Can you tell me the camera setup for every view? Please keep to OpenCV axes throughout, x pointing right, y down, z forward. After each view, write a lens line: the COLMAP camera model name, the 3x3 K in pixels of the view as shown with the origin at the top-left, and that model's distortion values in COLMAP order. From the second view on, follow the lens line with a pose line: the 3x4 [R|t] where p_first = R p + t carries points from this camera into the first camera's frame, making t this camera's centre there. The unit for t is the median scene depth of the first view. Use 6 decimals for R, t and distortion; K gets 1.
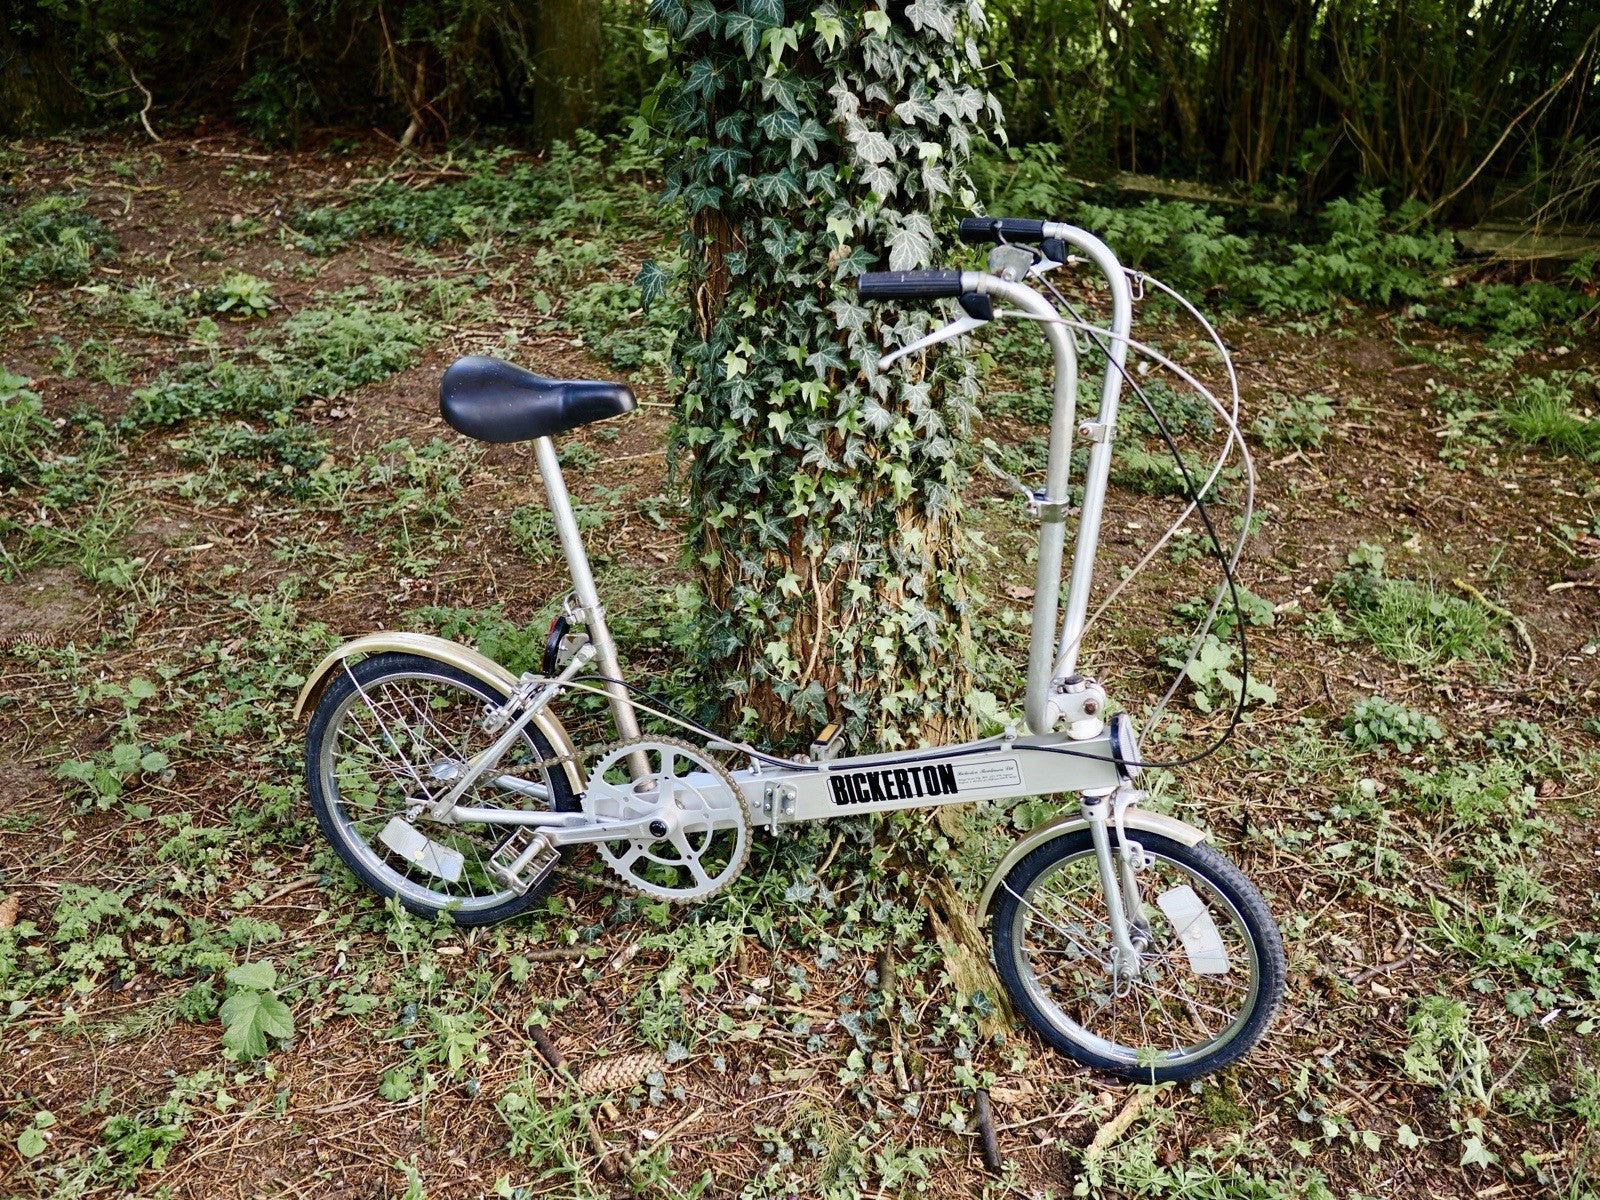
lens RADIAL K [[1806.4, 0, 771.2], [0, 1806.4, 602.4], [0, 0, 1]] dist [-0.010146, -0.006902]
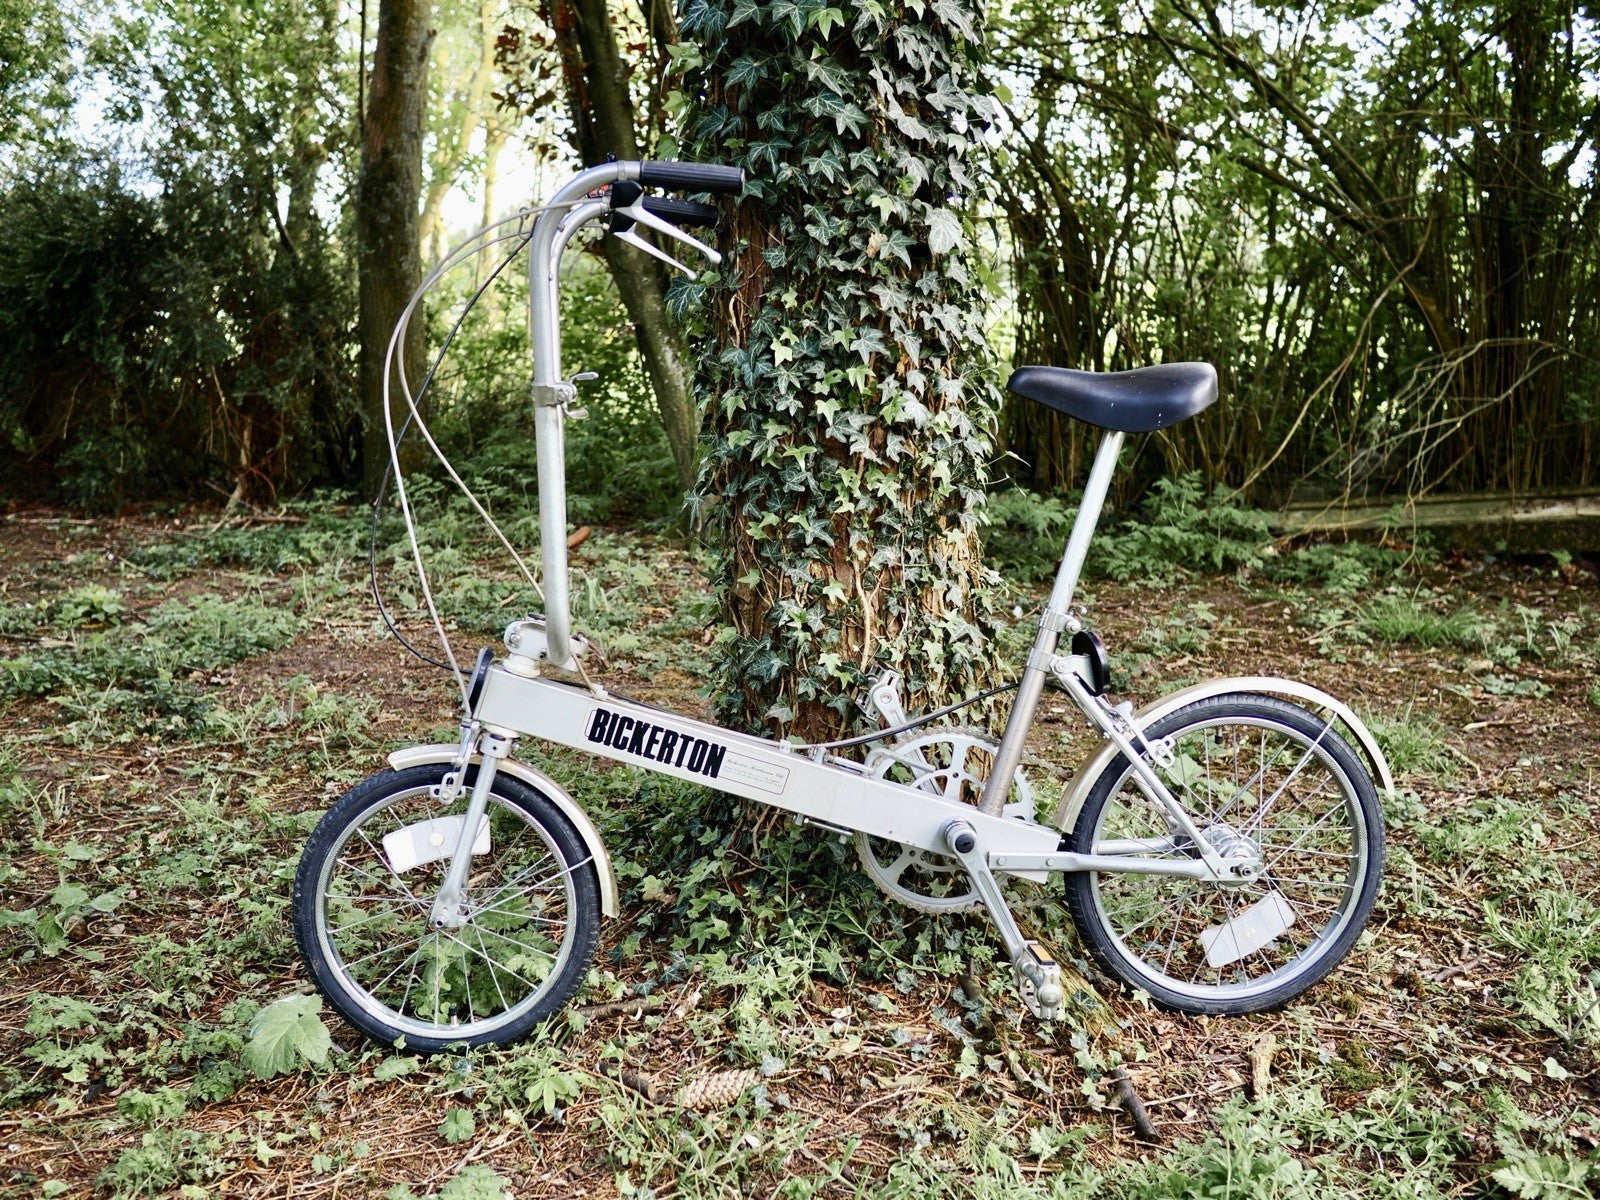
lens RADIAL K [[1806.4, 0, 771.2], [0, 1806.4, 602.4], [0, 0, 1]] dist [-0.010146, -0.006902]
pose [[0.989006, -0.045277, 0.140774, -0.167468], [0.080372, 0.963673, -0.254704, 0.249819], [-0.124128, 0.263218, 0.956718, 0.070580]]
